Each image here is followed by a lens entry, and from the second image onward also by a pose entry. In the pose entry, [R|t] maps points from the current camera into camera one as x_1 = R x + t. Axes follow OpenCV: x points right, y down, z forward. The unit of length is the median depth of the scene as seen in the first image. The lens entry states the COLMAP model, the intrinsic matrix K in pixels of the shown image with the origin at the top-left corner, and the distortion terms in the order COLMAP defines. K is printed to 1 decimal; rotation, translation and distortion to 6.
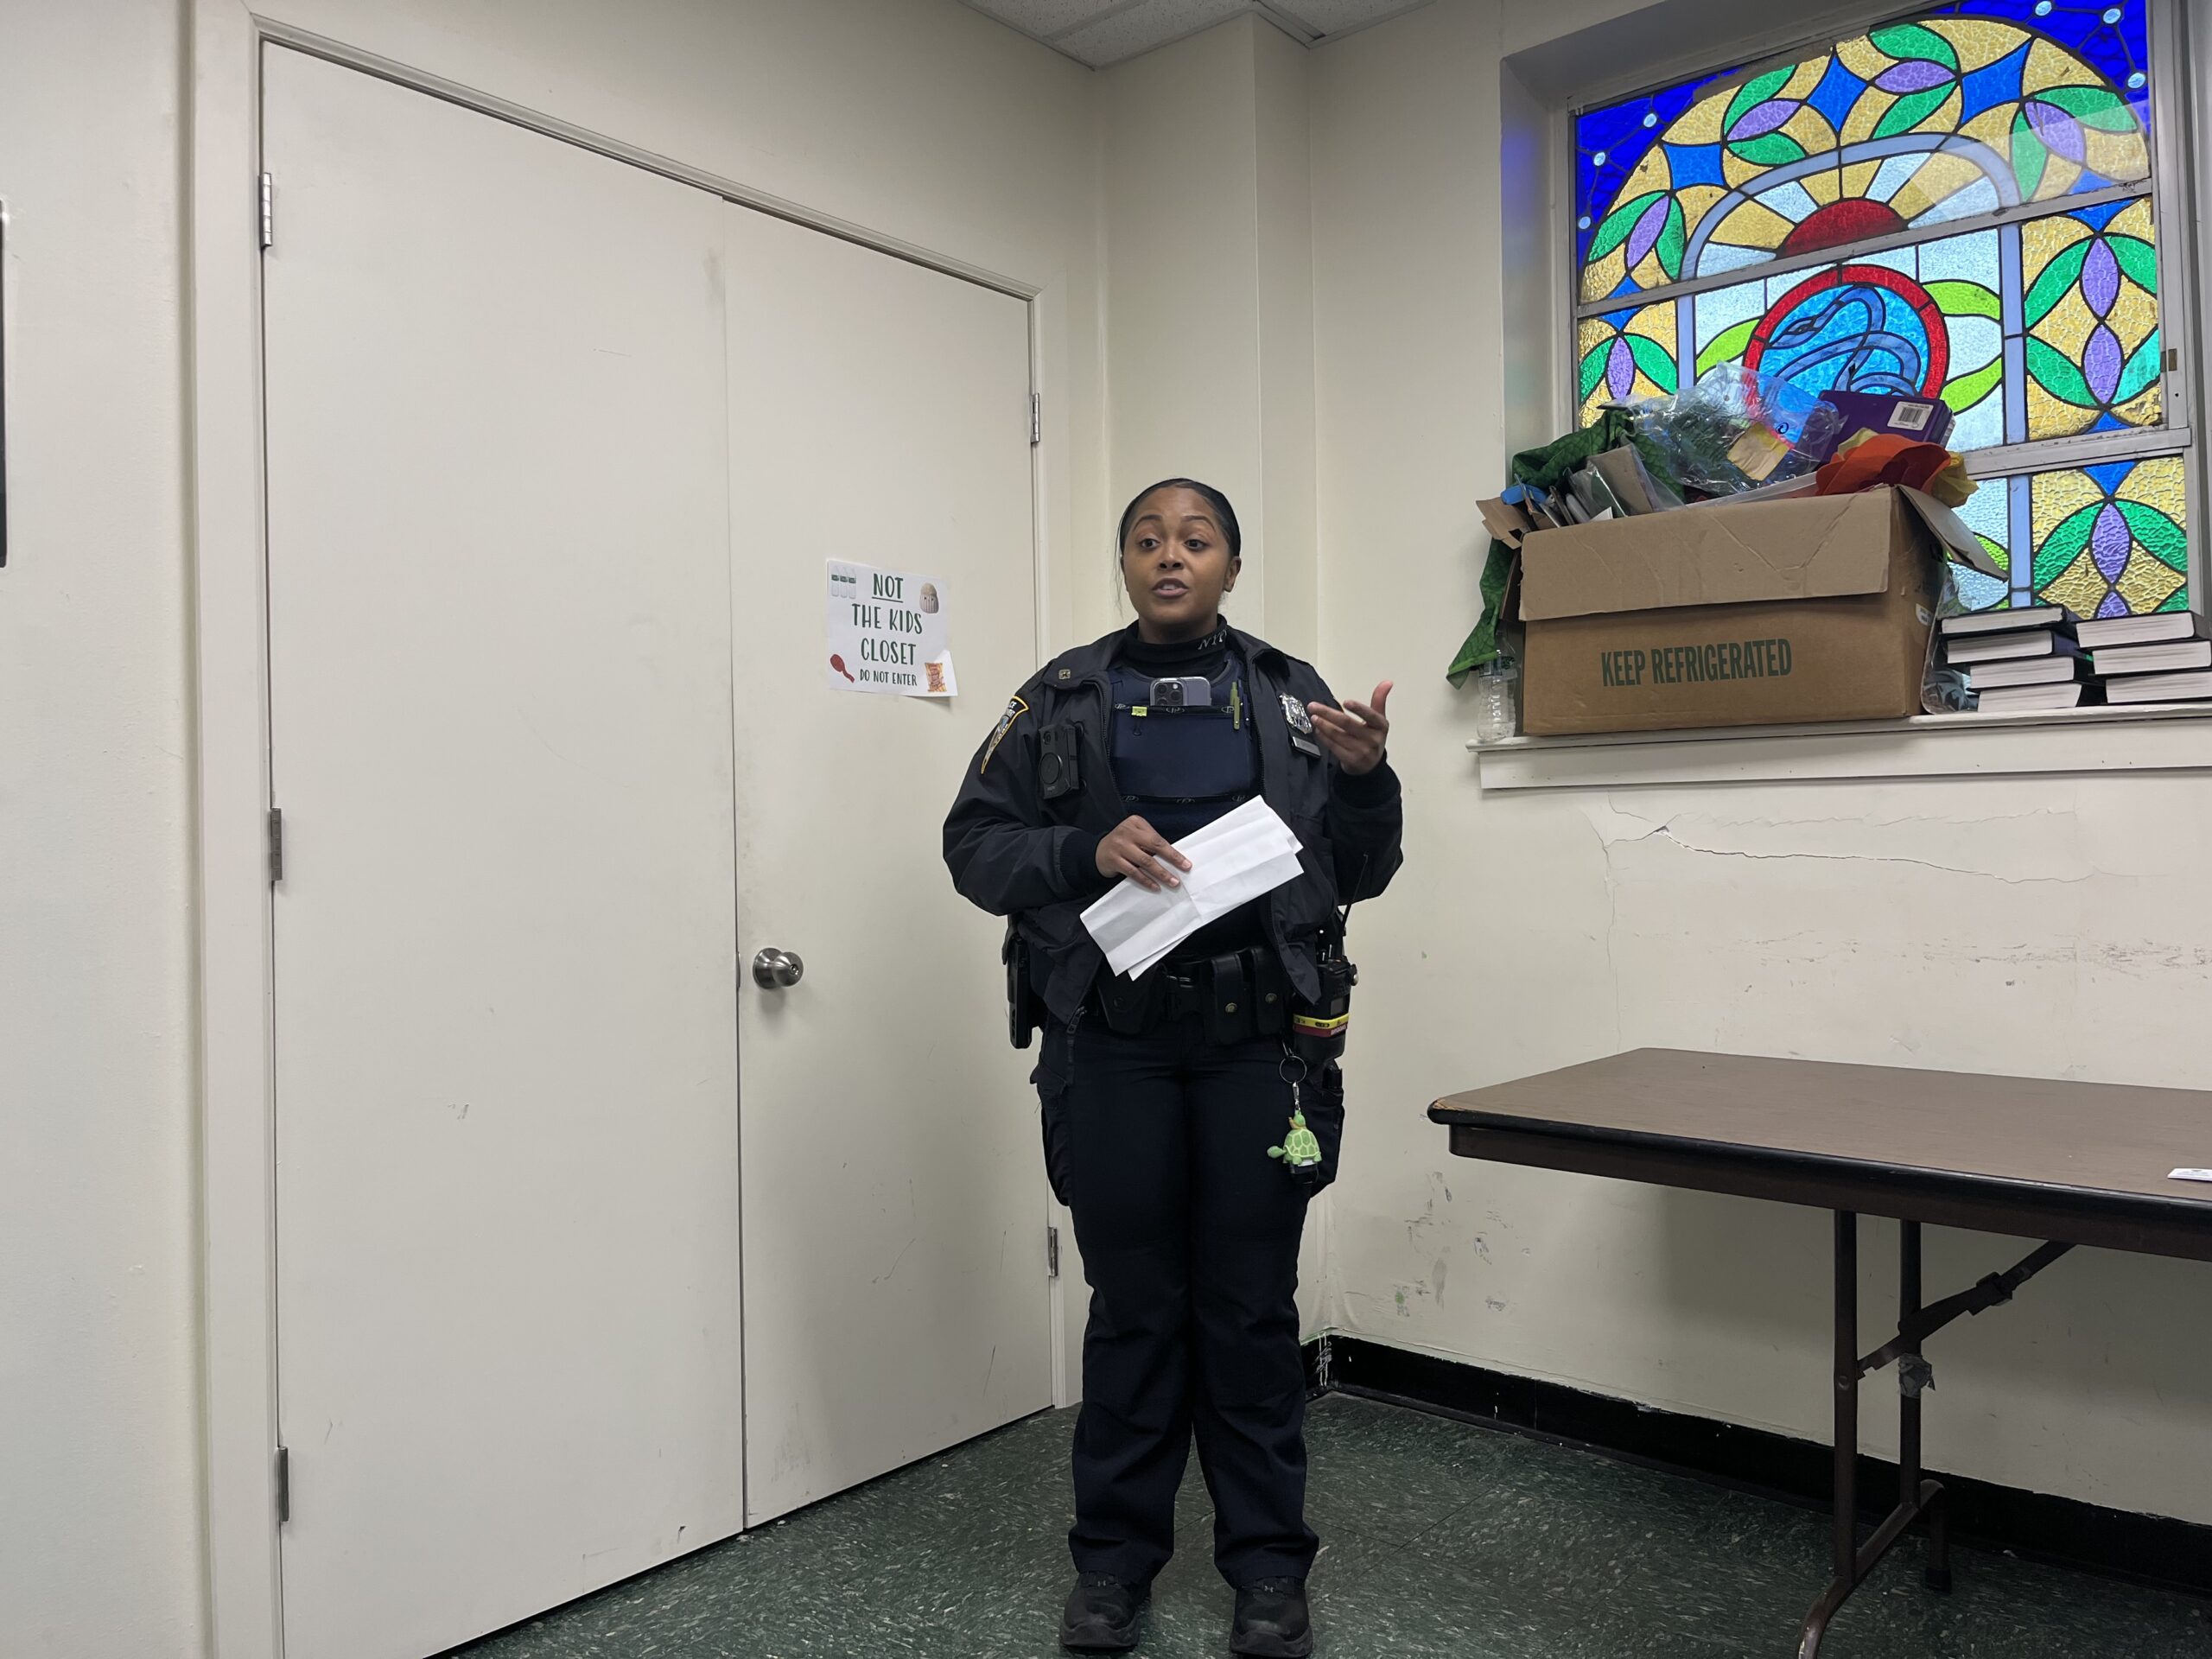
lens RADIAL K [[1687.0, 0, 1104.7], [0, 1687.0, 843.4], [0, 0, 1]] dist [0.048355, -0.055089]
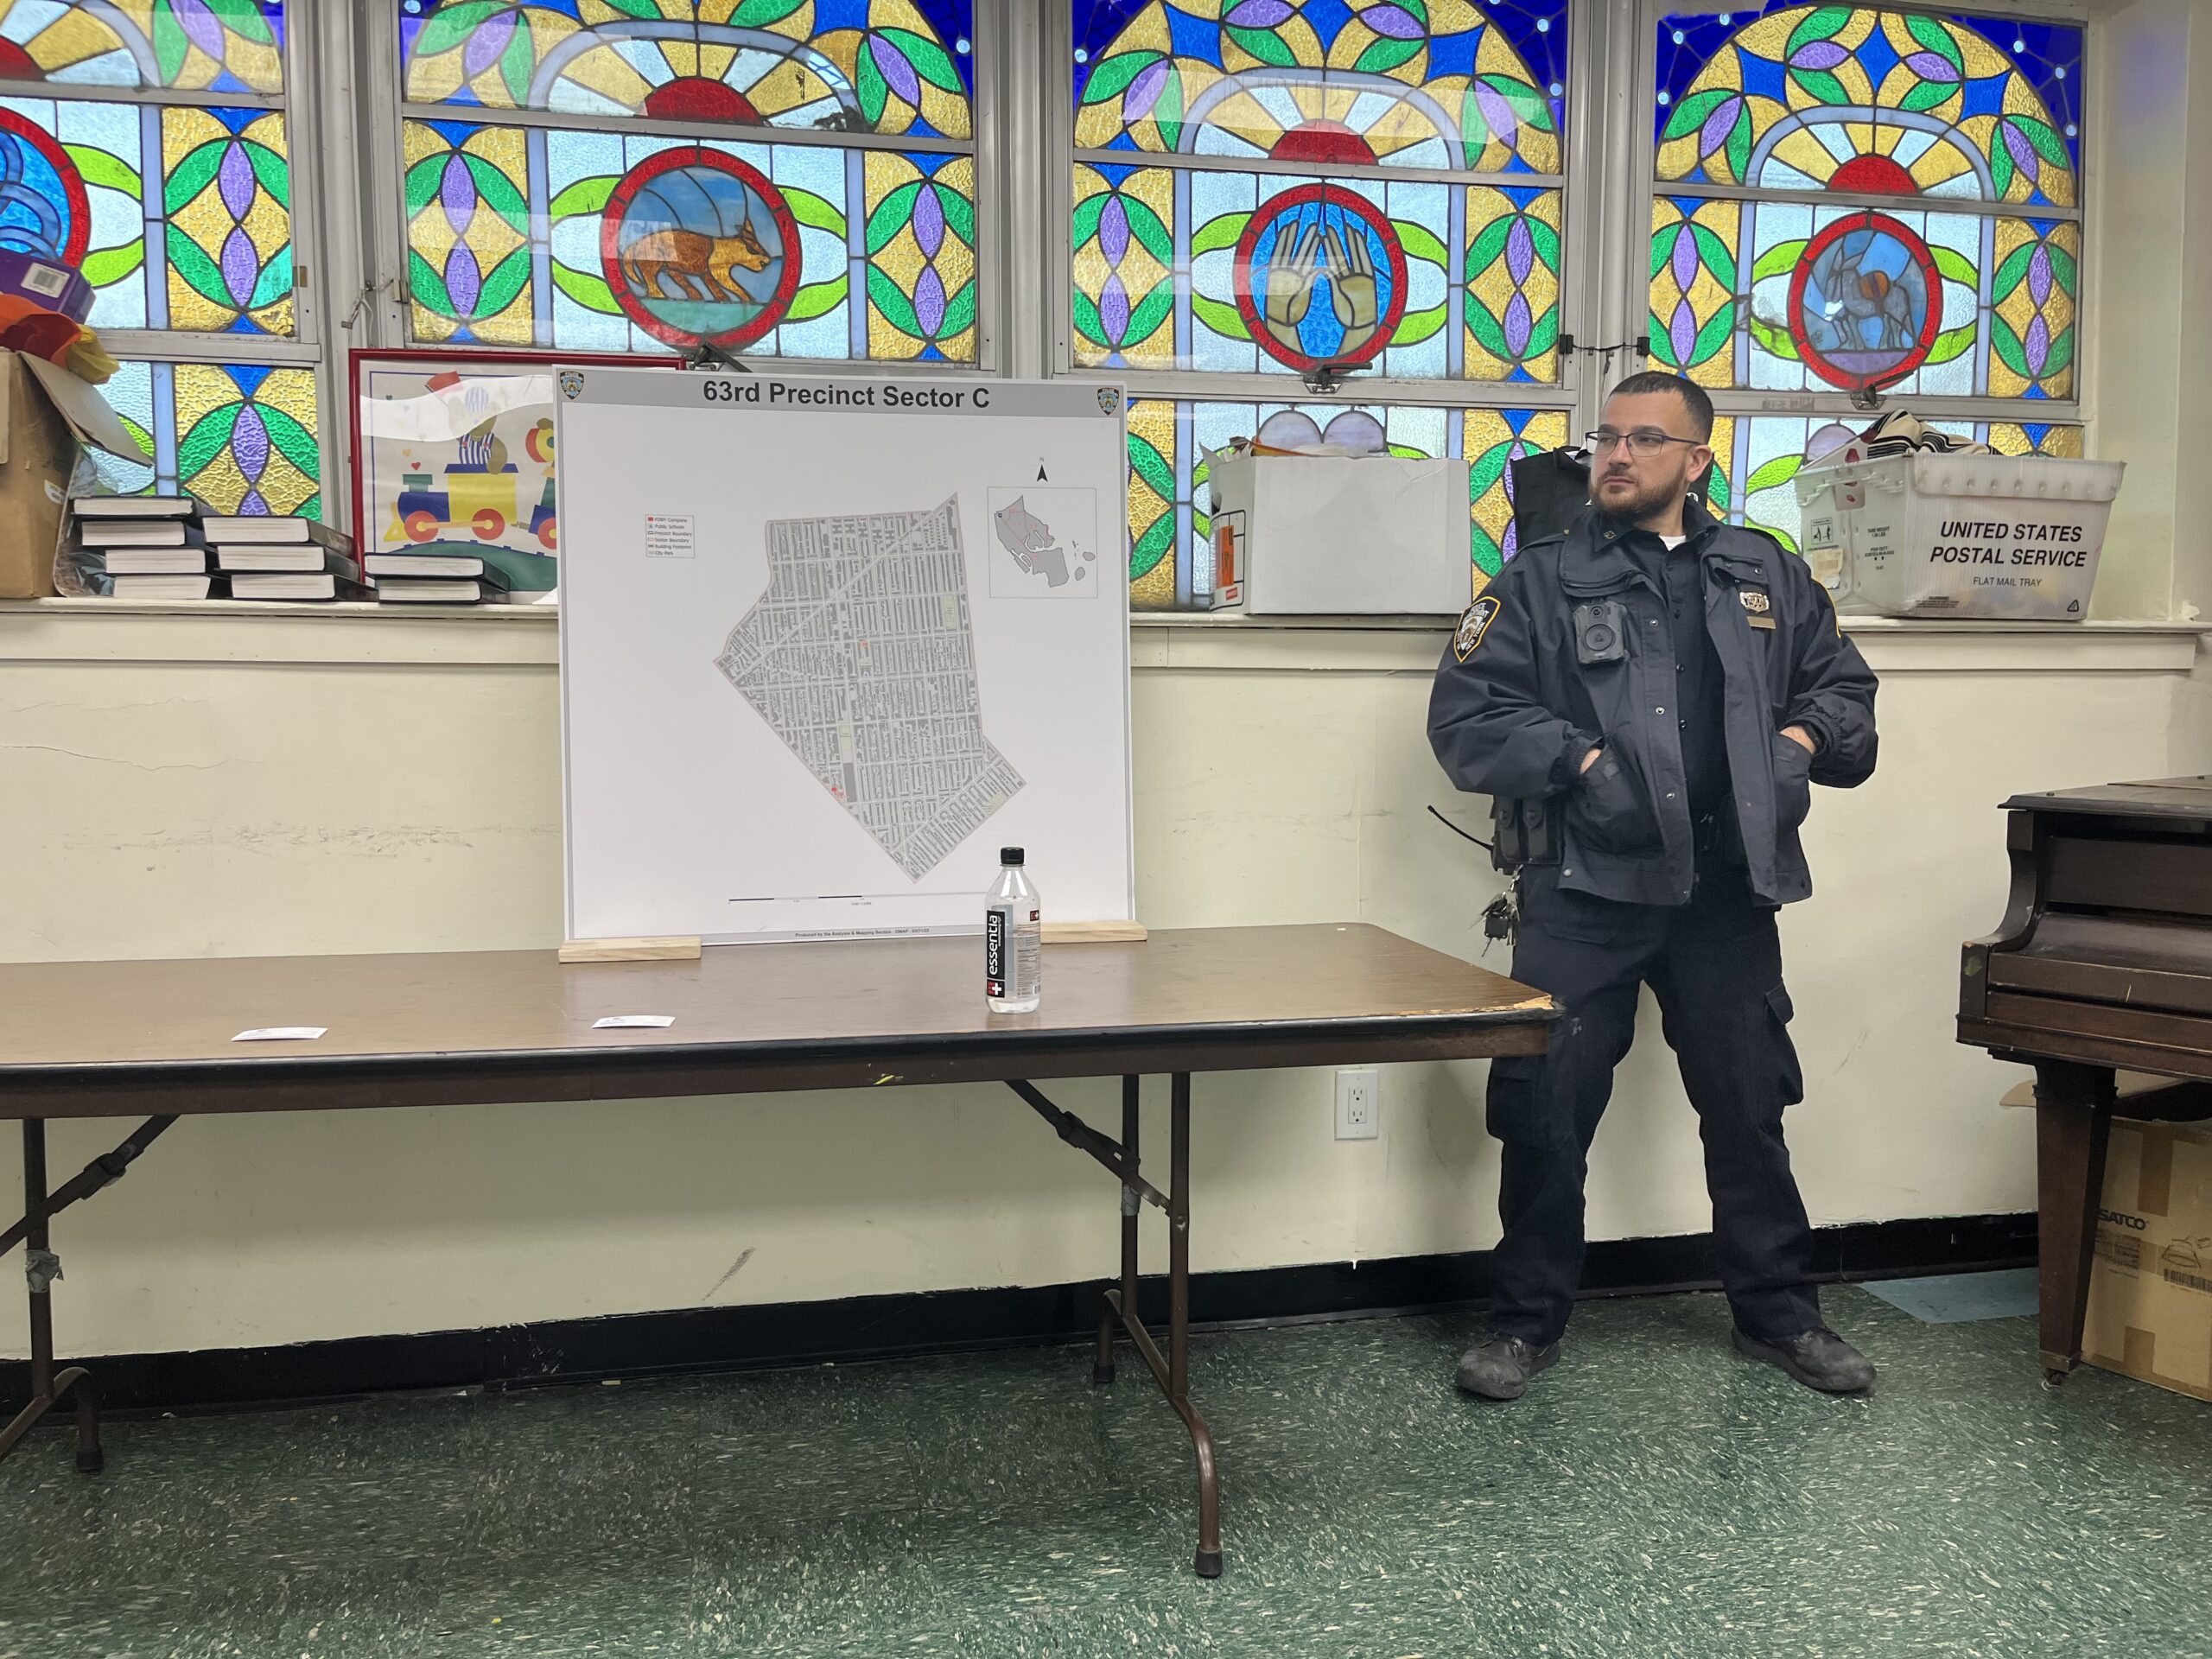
lens RADIAL K [[1687.0, 0, 1111.8], [0, 1687.0, 842.3], [0, 0, 1]] dist [0.048355, -0.055089]
pose [[0.663889, -0.042696, 0.746611, 0.148870], [-0.009296, 0.997821, 0.065327, -0.005047], [-0.747773, -0.050310, 0.662046, -0.098615]]
